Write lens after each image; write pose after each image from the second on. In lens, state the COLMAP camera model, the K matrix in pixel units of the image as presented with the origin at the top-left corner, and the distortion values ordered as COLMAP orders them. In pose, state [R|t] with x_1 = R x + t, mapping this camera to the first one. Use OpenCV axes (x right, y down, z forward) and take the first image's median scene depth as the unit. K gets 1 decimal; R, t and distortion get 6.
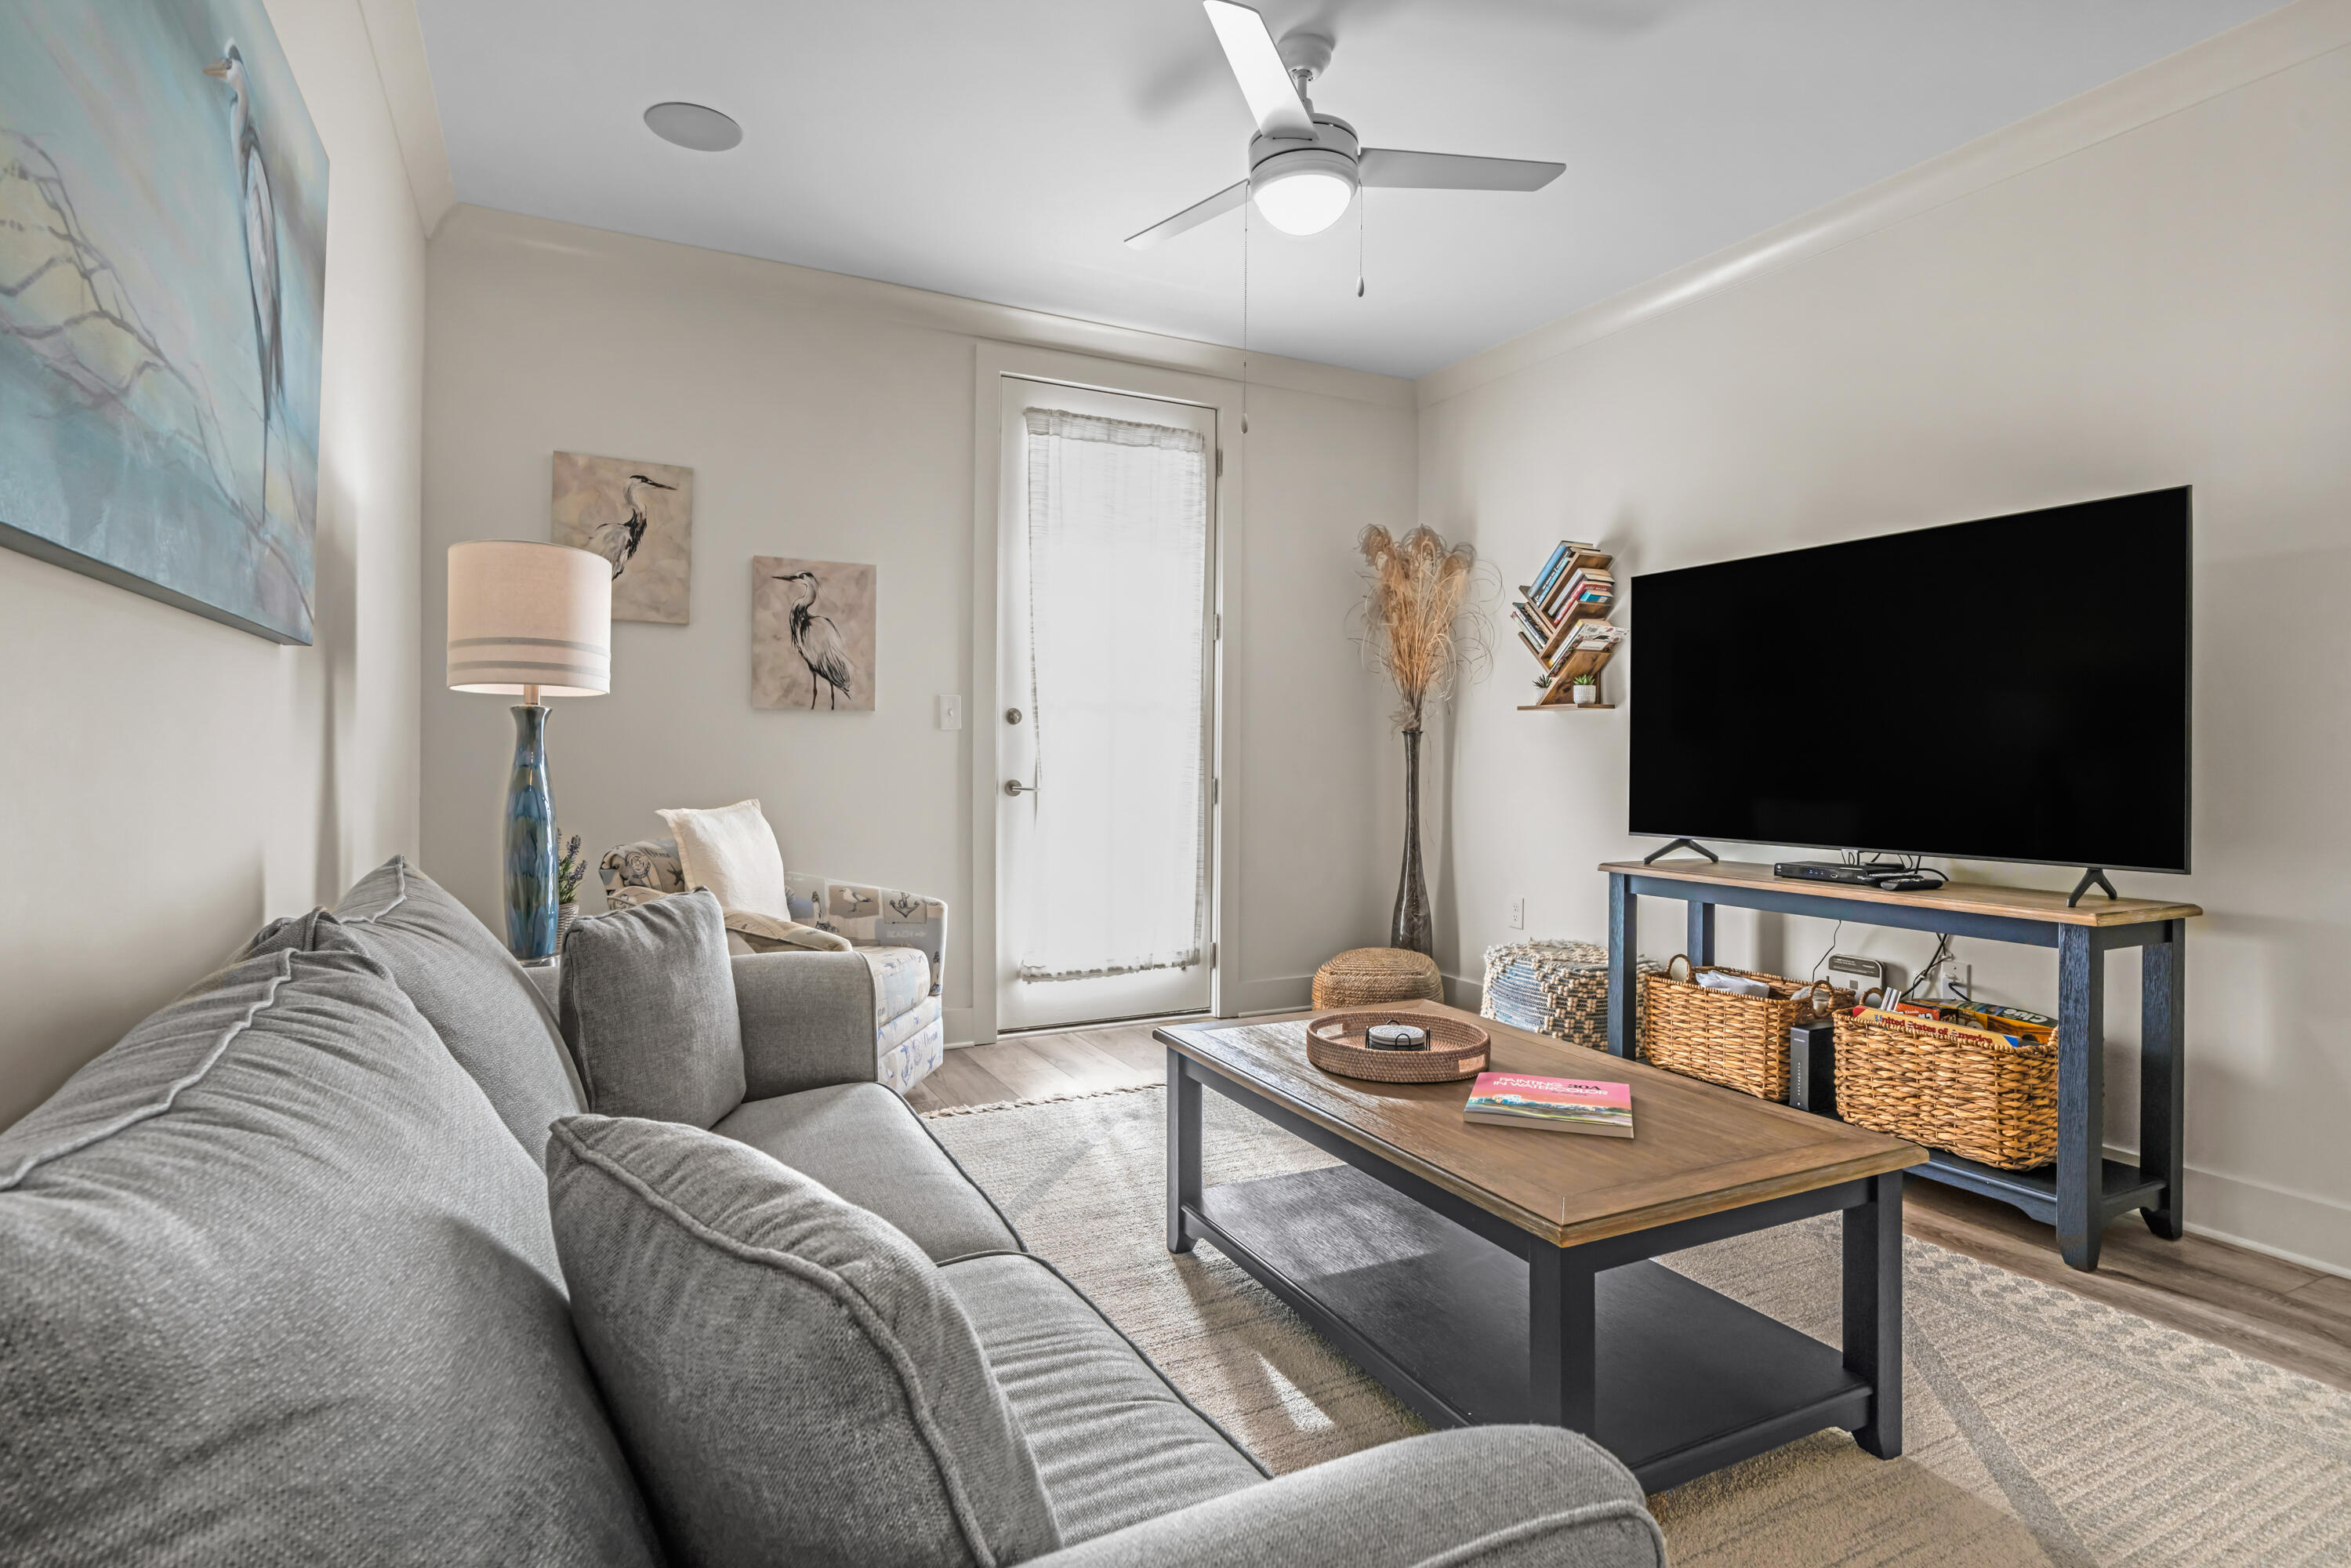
lens RADIAL K [[1188.3, 0, 1175.5], [0, 1188.3, 784.0], [0, 0, 1]] dist [-0.000935, 0.001086]
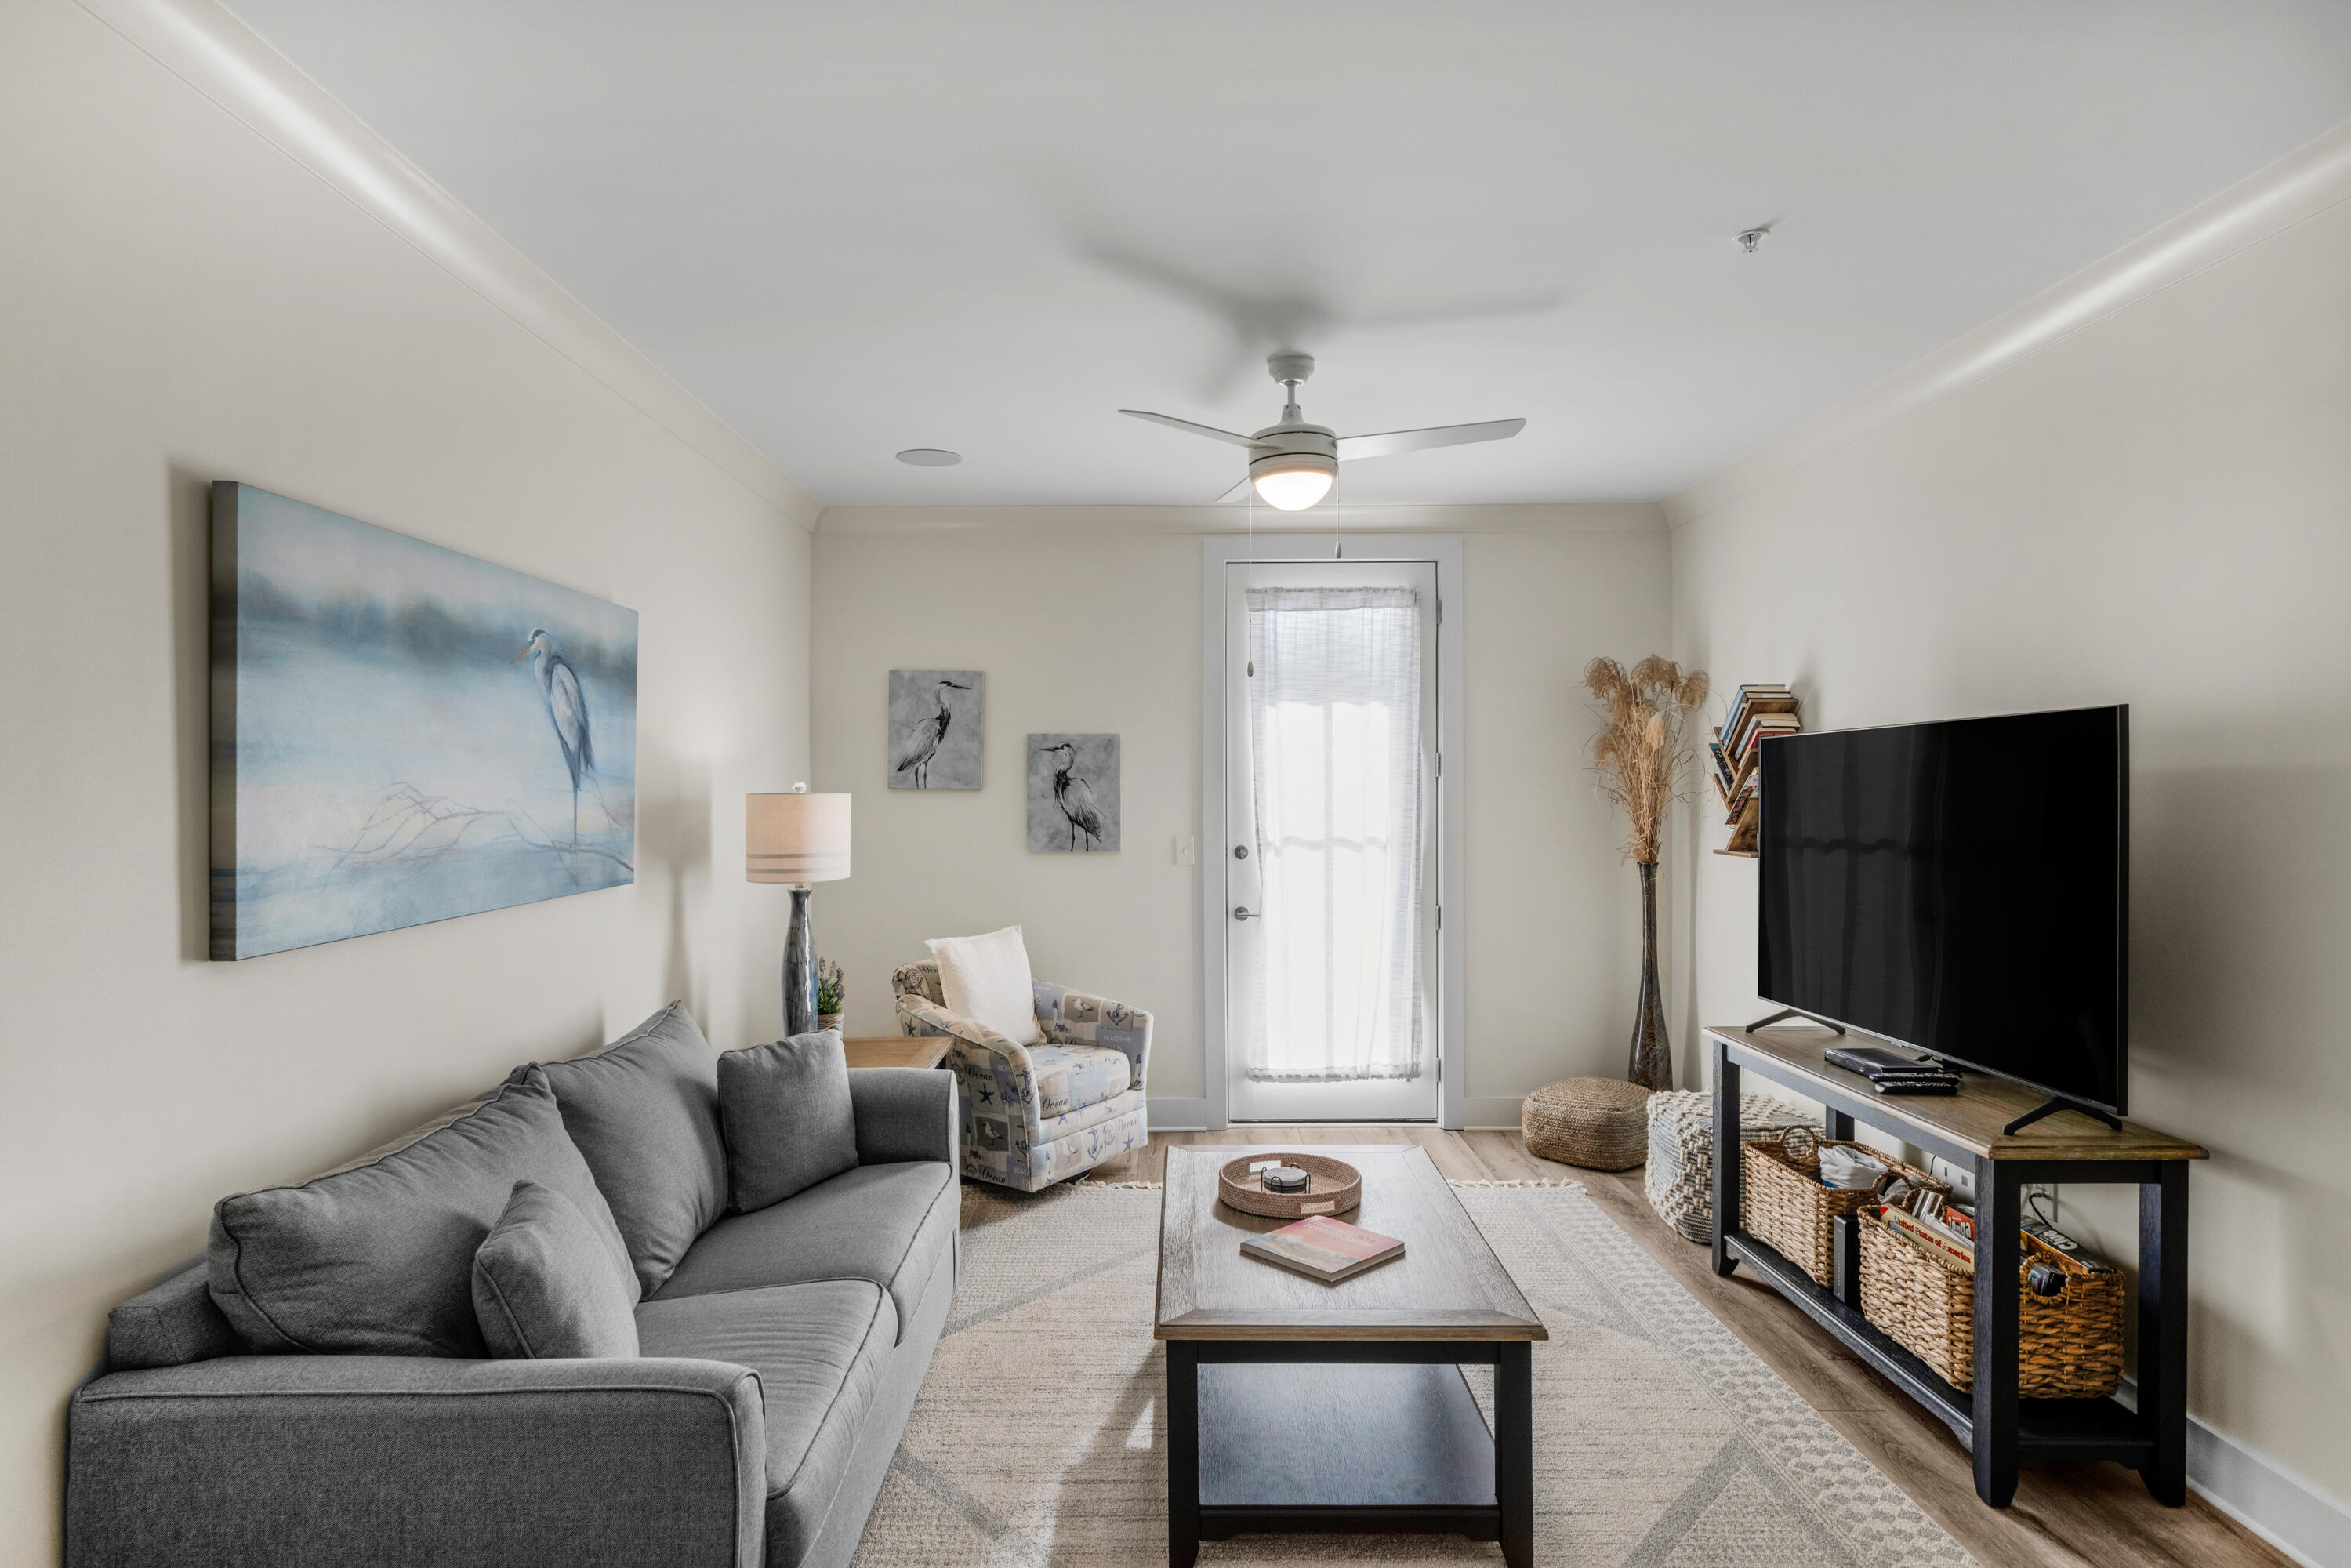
lens RADIAL K [[1285.2, 0, 1169.6], [0, 1285.2, 826.7], [0, 0, 1]] dist [0.002133, -0.001125]
pose [[0.887162, 0.006399, -0.461413, 0.430085], [-0.000717, 0.999922, 0.012487, -0.109857], [0.461457, -0.010747, 0.887098, -0.168034]]
